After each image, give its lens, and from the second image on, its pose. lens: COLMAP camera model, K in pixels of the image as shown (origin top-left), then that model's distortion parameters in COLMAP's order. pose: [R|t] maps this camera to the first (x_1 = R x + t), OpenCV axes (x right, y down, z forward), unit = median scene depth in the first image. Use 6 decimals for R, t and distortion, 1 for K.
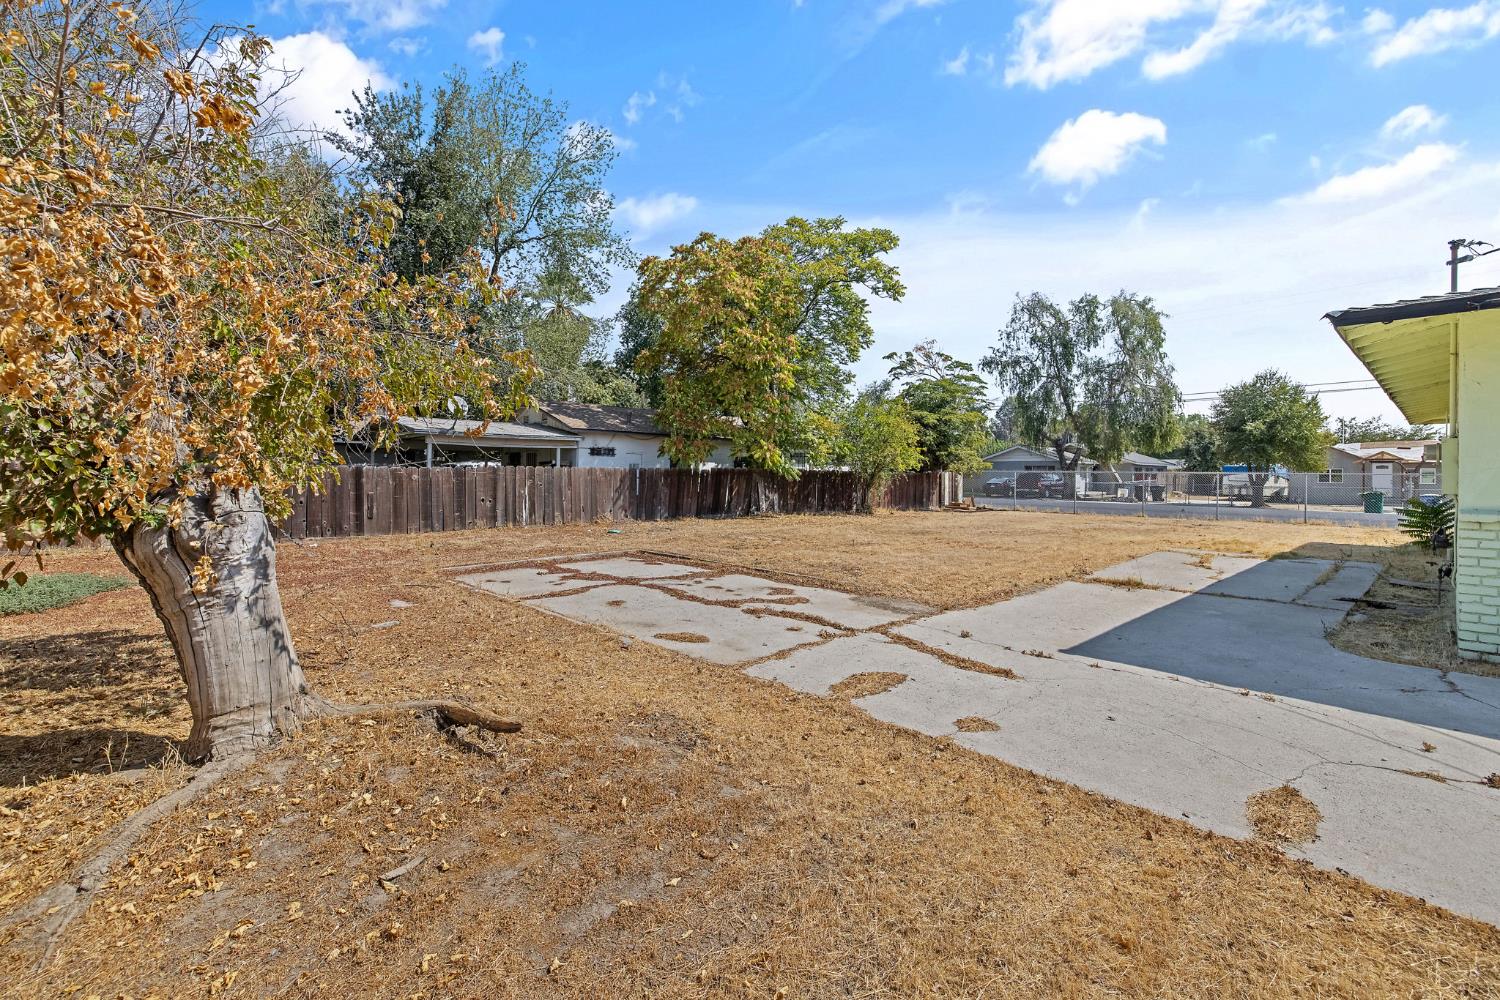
lens RADIAL K [[643.2, 0, 745.2], [0, 643.2, 485.6], [0, 0, 1]] dist [0.001112, -0.000273]
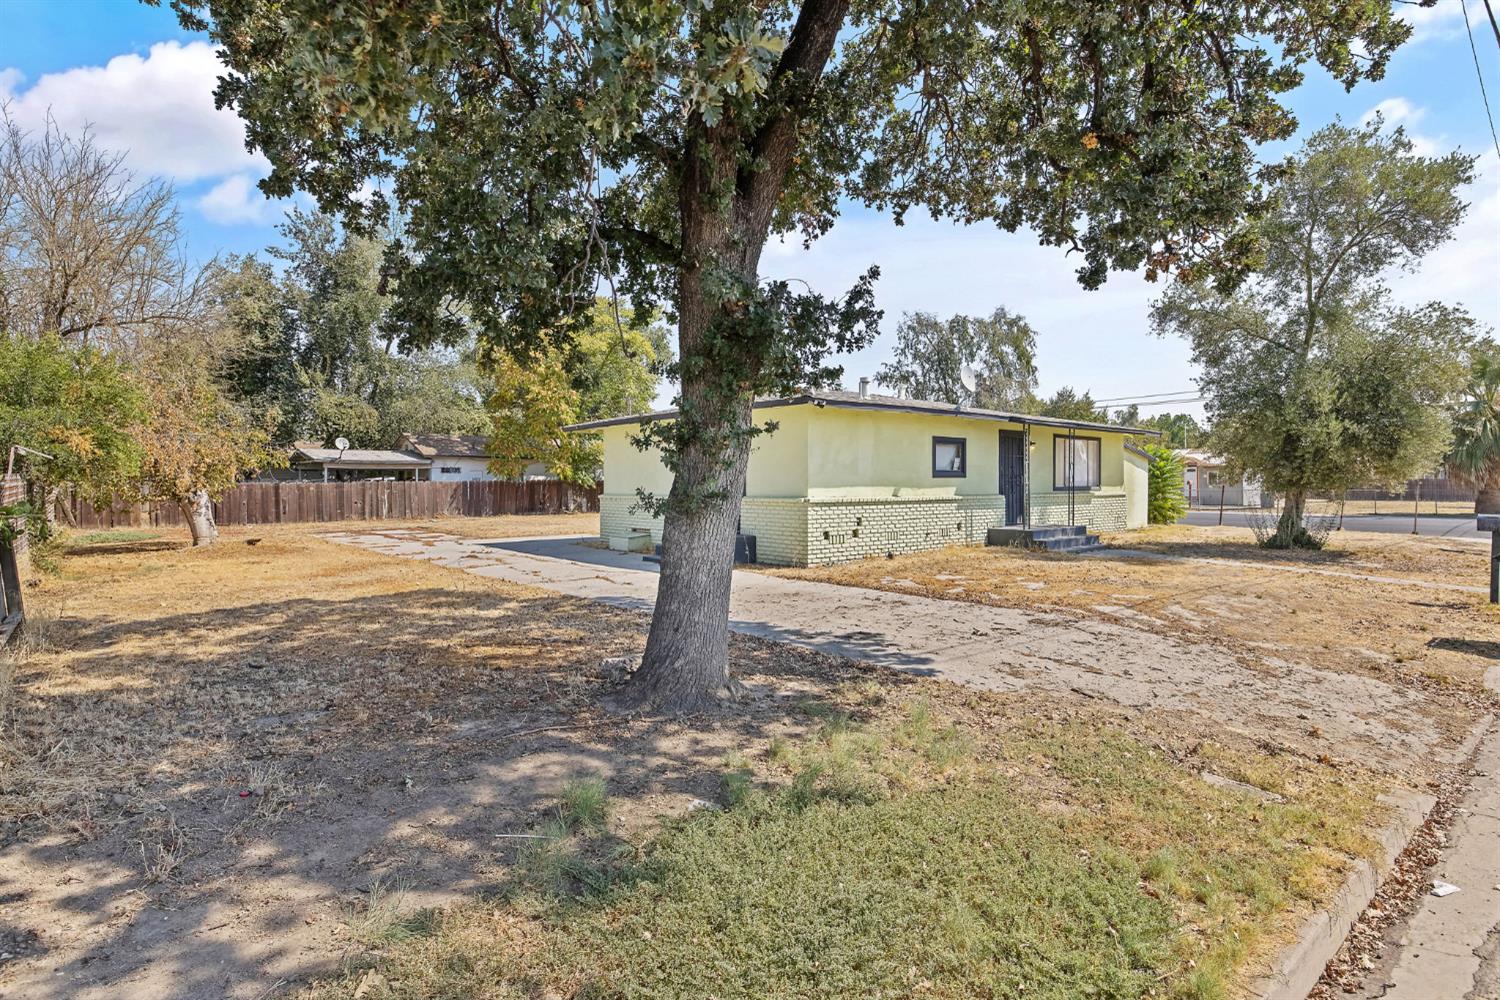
lens RADIAL K [[721.3, 0, 730.2], [0, 721.3, 506.2], [0, 0, 1]] dist [-0.001696, -0.001227]
pose [[0.998665, -0.011203, -0.050426, 0.467624], [0.011869, 0.999846, 0.012922, 0.014507], [0.050274, -0.013503, 0.998644, -0.570129]]
